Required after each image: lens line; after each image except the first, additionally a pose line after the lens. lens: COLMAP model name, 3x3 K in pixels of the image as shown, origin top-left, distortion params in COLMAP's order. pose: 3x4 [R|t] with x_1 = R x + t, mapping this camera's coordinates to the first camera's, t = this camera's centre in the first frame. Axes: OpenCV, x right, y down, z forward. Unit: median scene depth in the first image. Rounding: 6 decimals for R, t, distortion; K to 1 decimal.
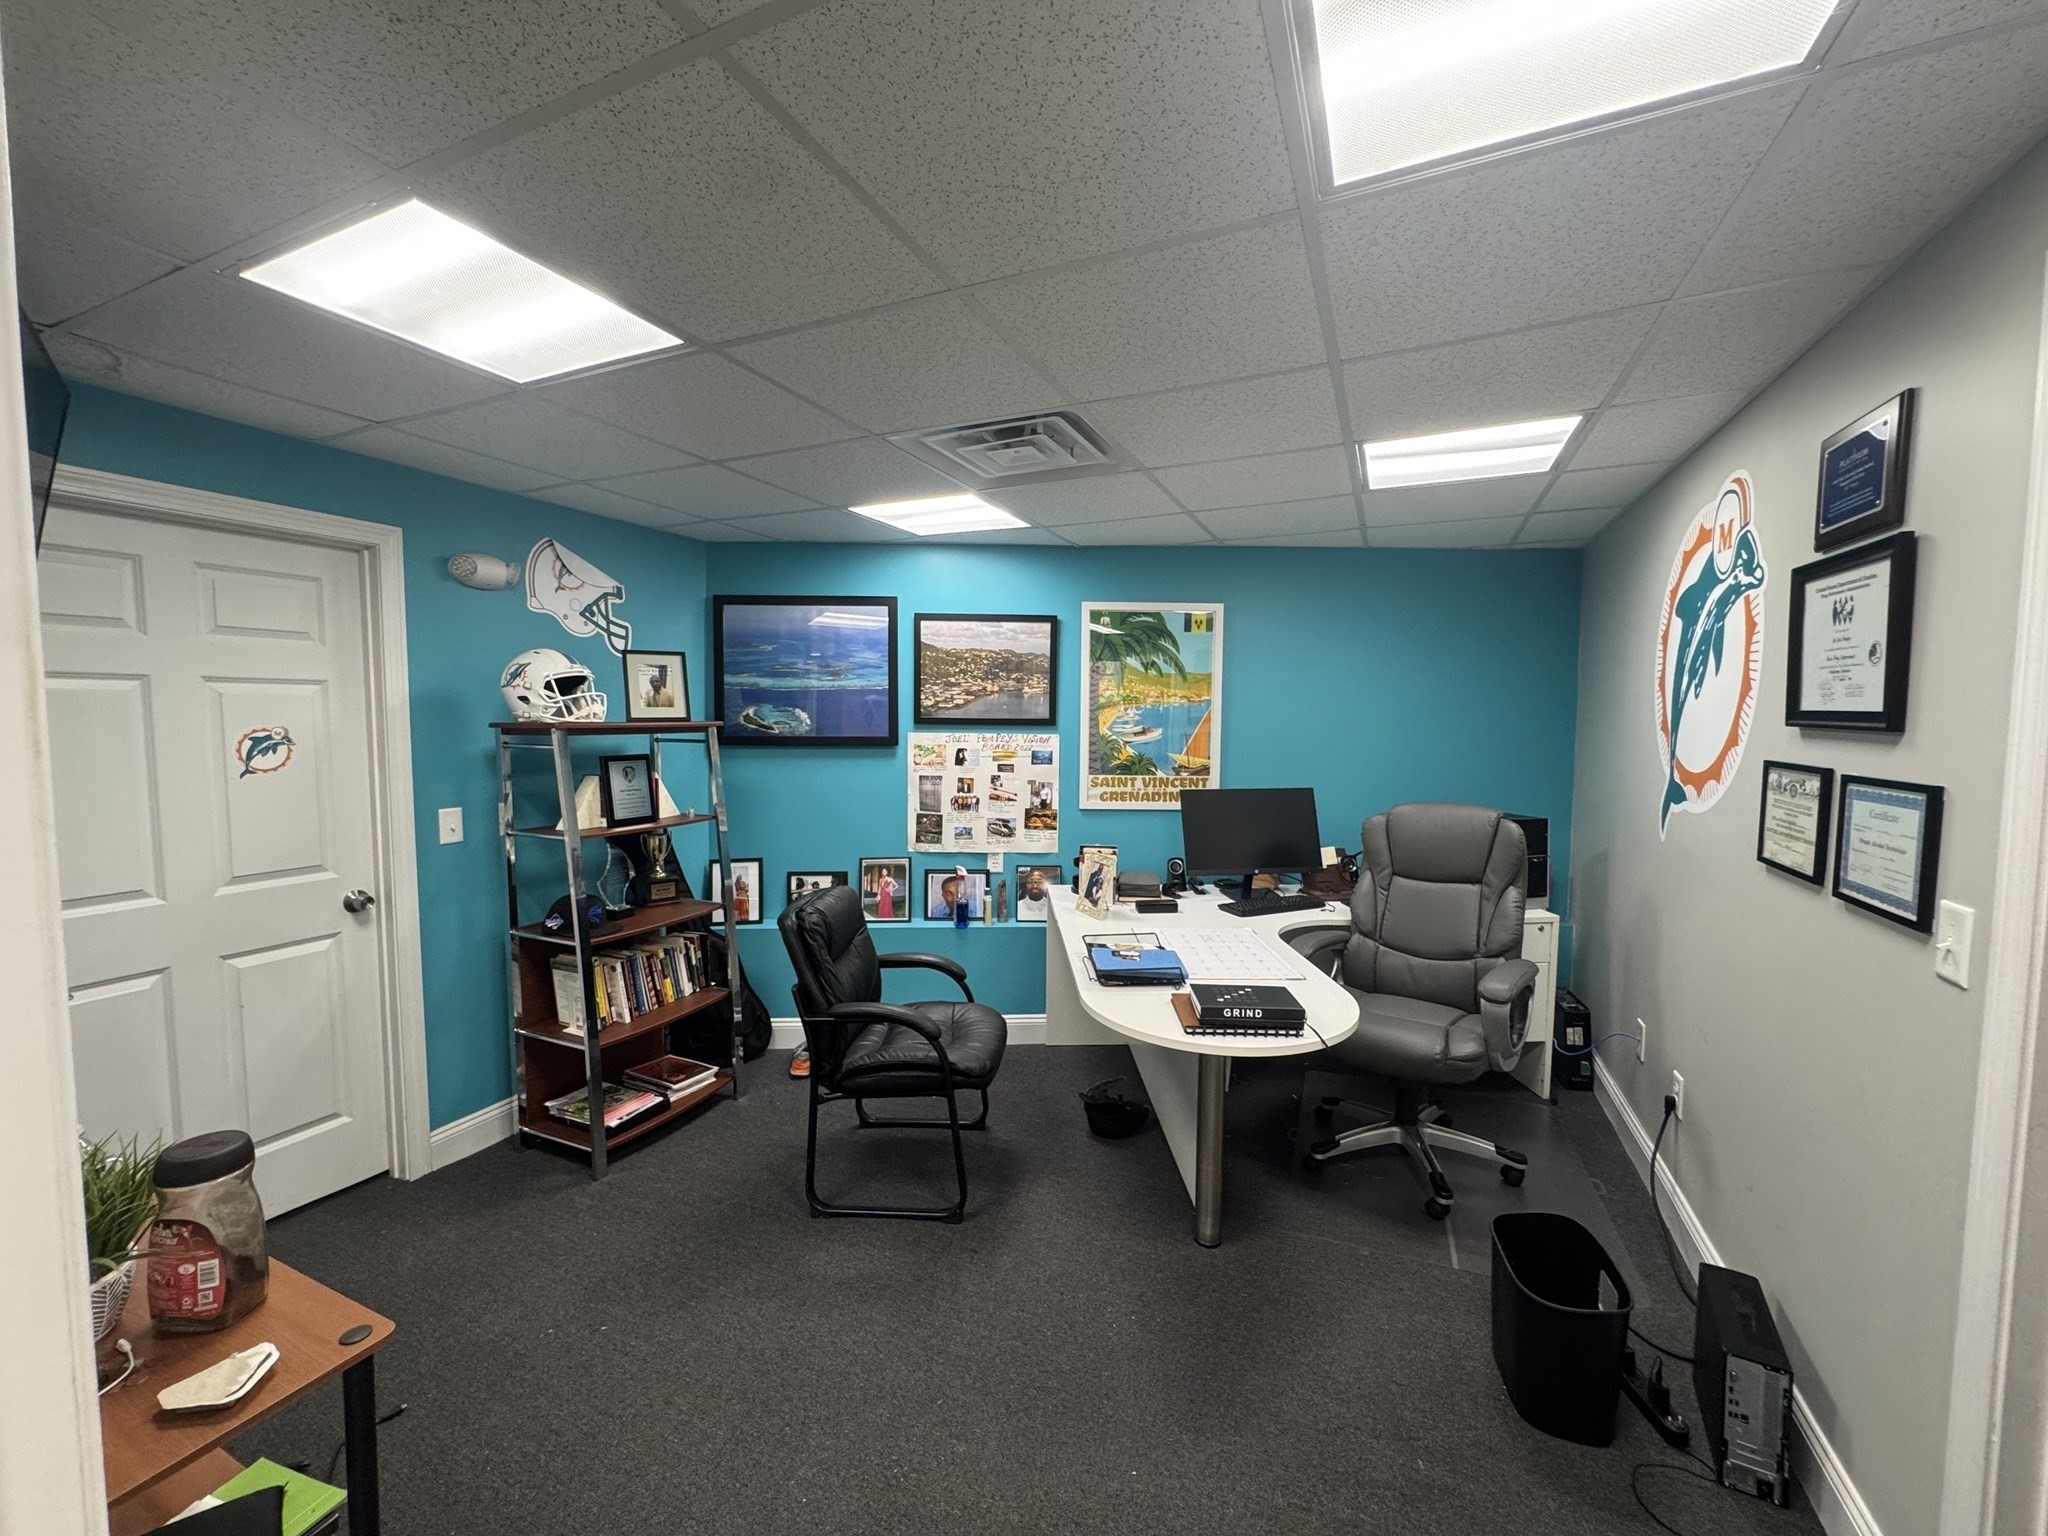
lens RADIAL K [[811.1, 0, 1024.0], [0, 811.1, 768.0], [0, 0, 1]] dist [-0.000317, 0.000020]
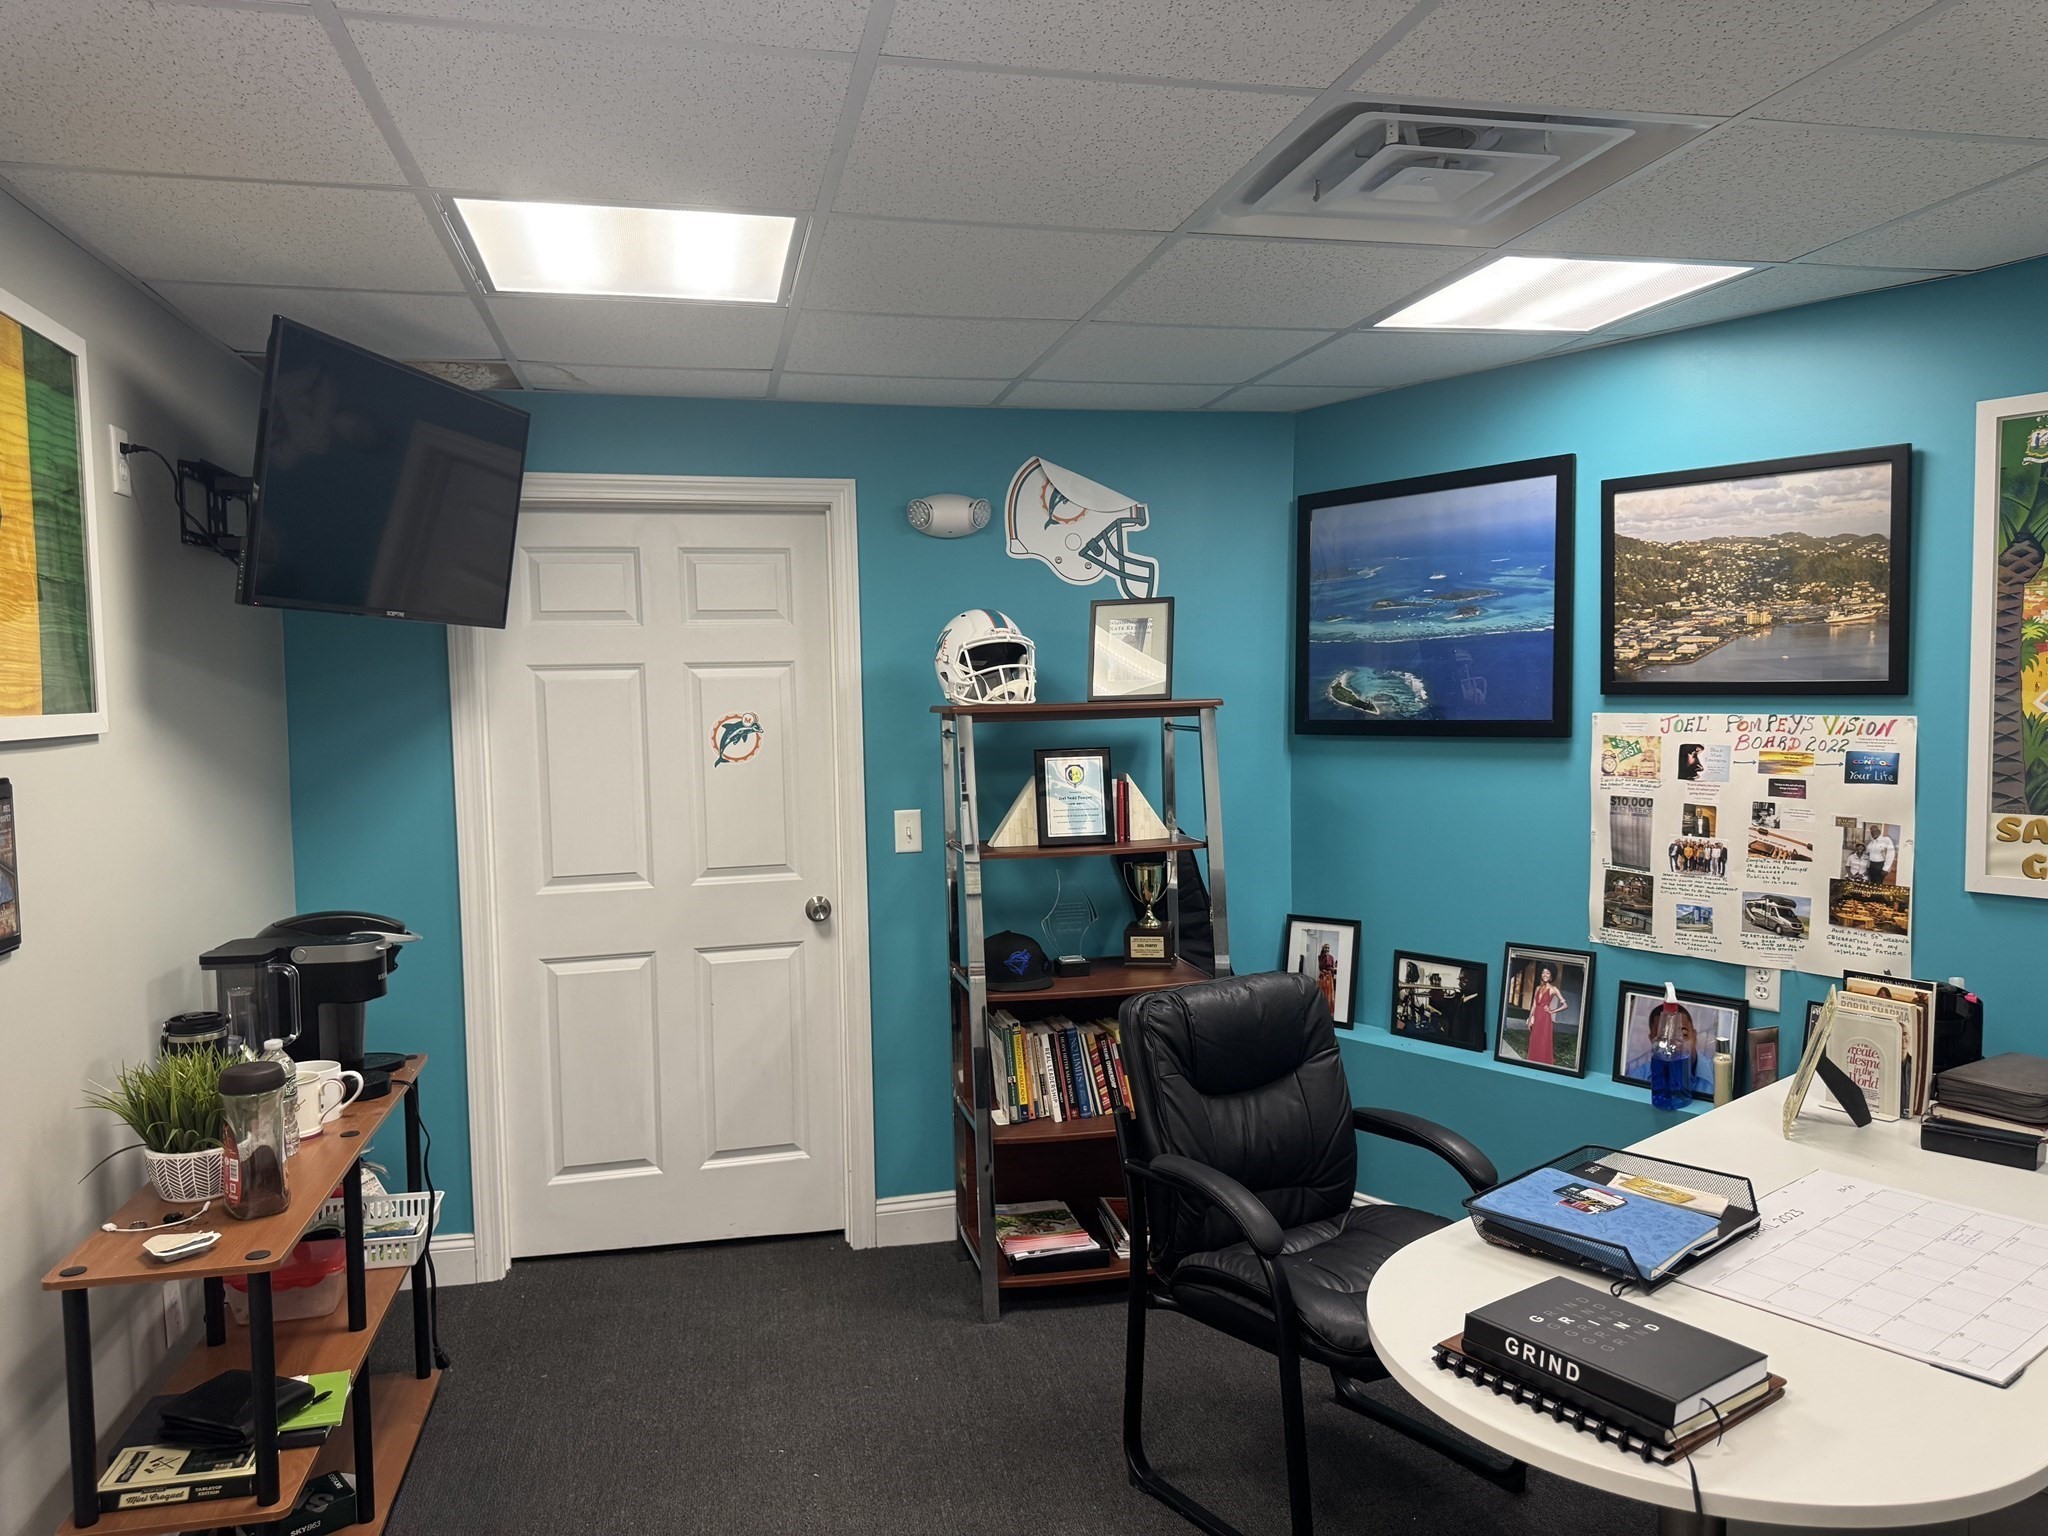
lens RADIAL K [[1406.8, 0, 1024.0], [0, 1406.8, 768.0], [0, 0, 1]] dist [0.170862, -0.323112]
pose [[0.619355, 0.027039, -0.784646, 0.354714], [-0.026368, 0.999559, 0.013631, -0.011323], [0.784668, 0.012247, 0.619795, 0.147890]]
